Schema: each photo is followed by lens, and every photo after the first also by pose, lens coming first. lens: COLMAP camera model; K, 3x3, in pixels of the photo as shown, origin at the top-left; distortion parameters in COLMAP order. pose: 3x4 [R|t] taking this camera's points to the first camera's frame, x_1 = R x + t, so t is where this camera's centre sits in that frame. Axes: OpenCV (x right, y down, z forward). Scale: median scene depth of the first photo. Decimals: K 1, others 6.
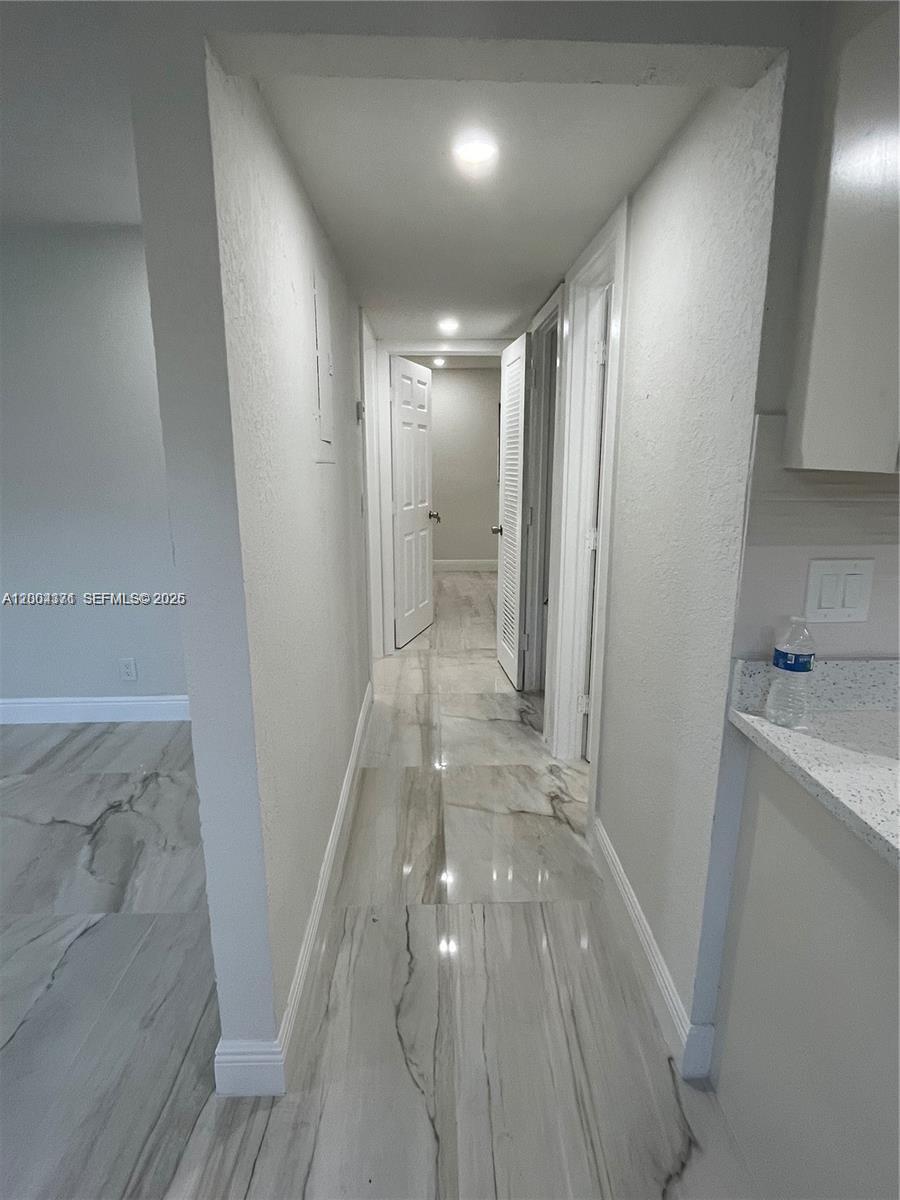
lens RADIAL K [[632.4, 0, 449.4], [0, 632.4, 596.0], [0, 0, 1]] dist [0.003747, 0.000820]
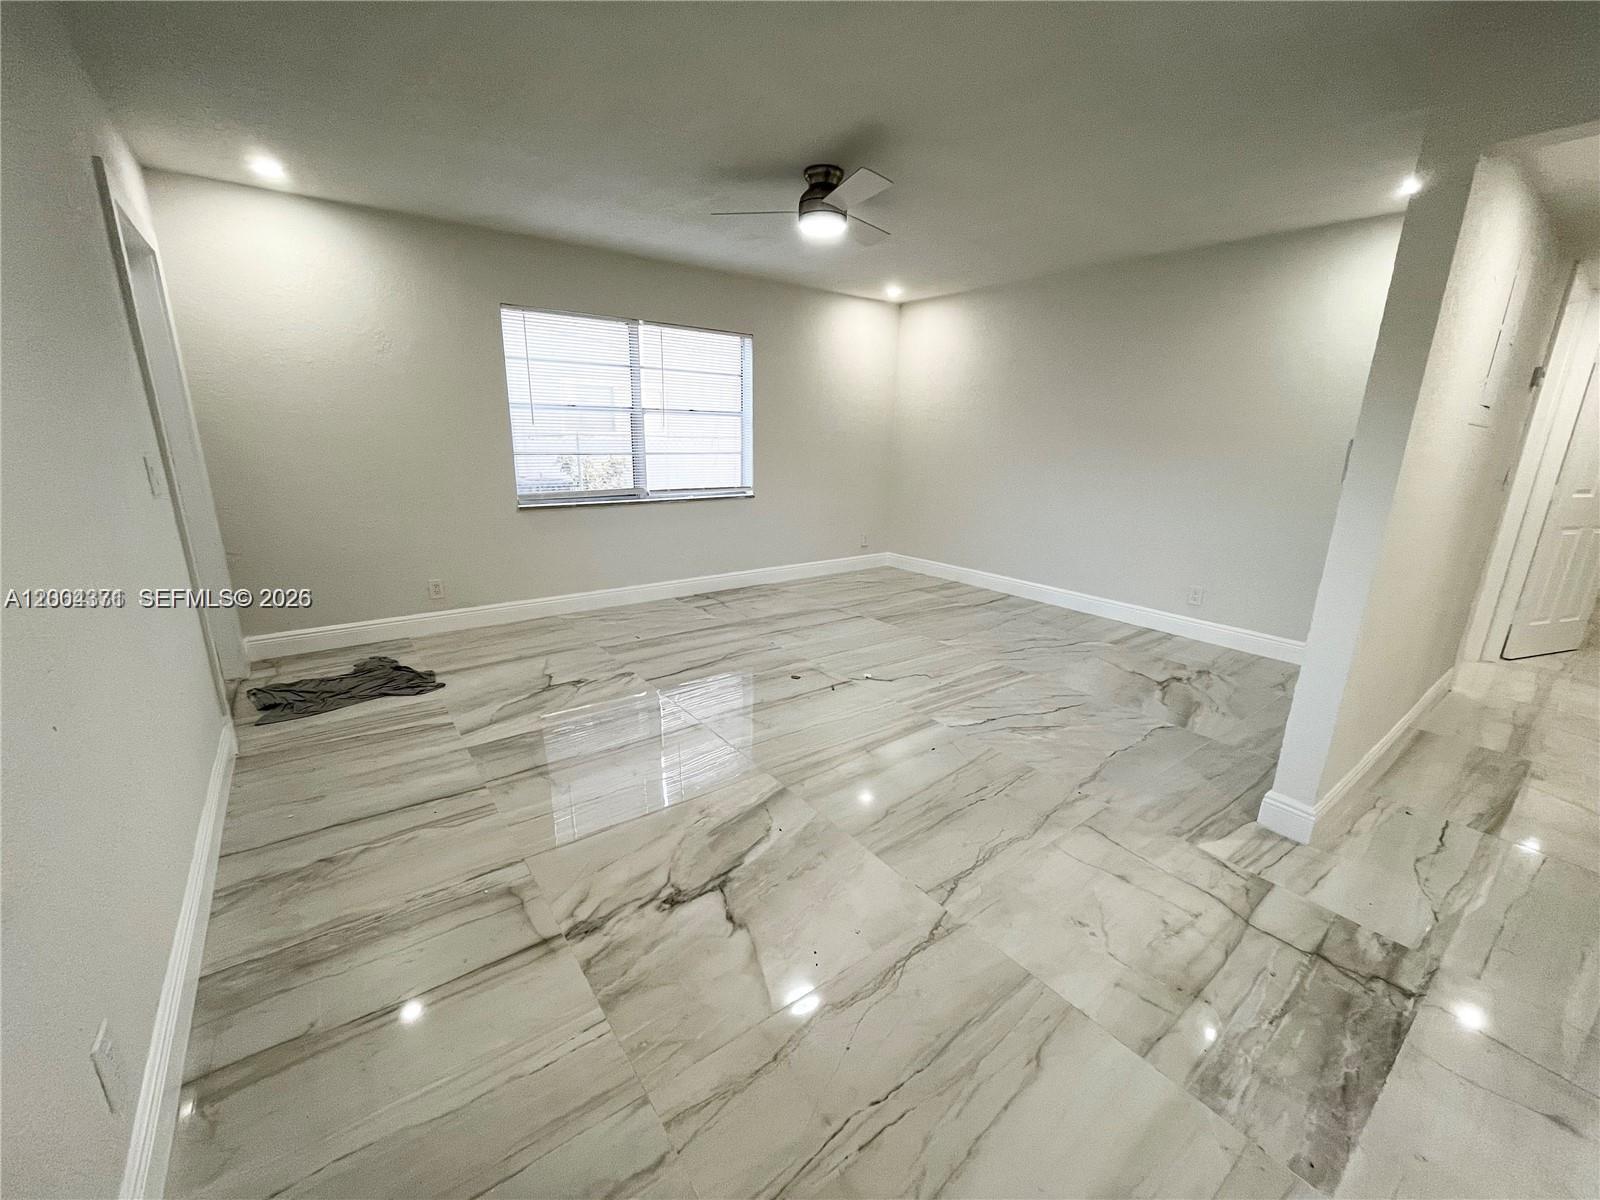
lens RADIAL K [[650.9, 0, 807.7], [0, 650.9, 602.2], [0, 0, 1]] dist [0.001300, -0.000600]
pose [[0.584411, 0.224994, -0.779642, 0.061573], [-0.198465, 0.971244, 0.131520, 0.135667], [0.786813, 0.077870, 0.612259, -0.469903]]
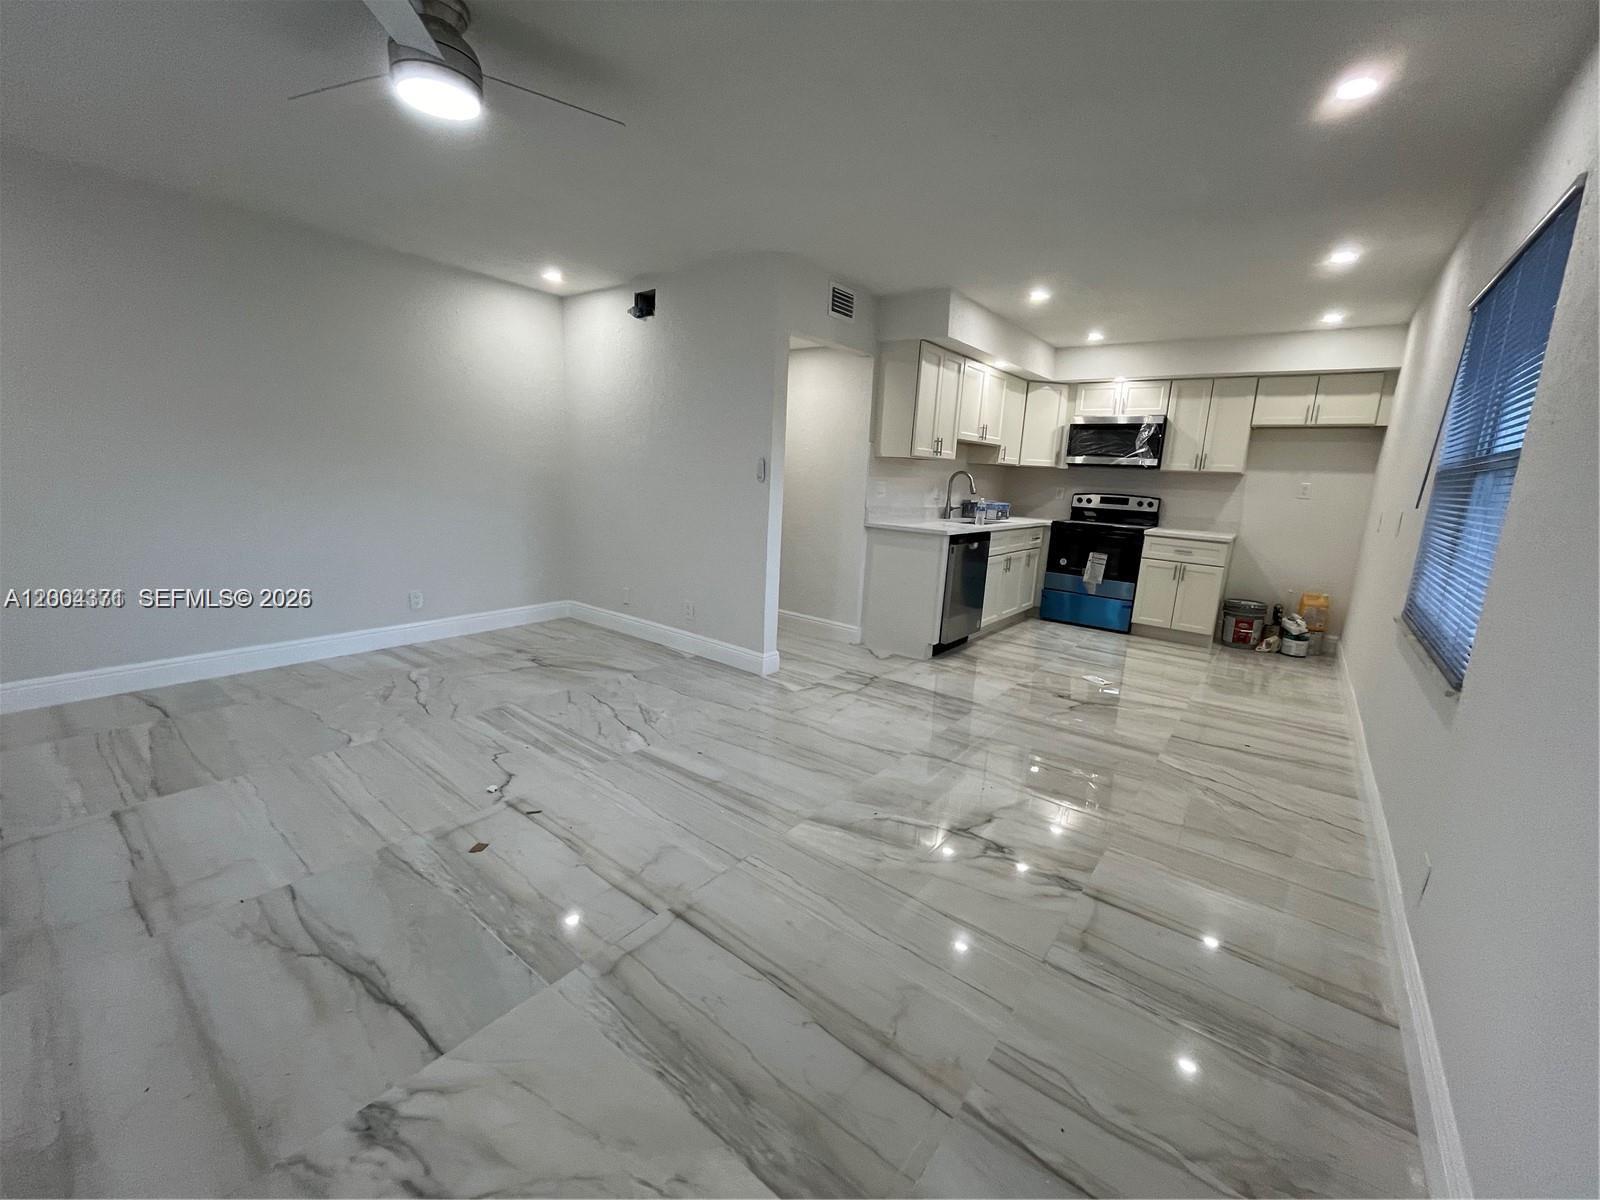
lens RADIAL K [[650.9, 0, 805.0], [0, 650.9, 600.0], [0, 0, 1]] dist [0.001300, -0.000600]
pose [[0.625746, -0.121985, 0.770430, -1.232982], [0.122536, 0.990805, 0.057354, 0.165839], [-0.770342, 0.058516, 0.634940, -0.493816]]
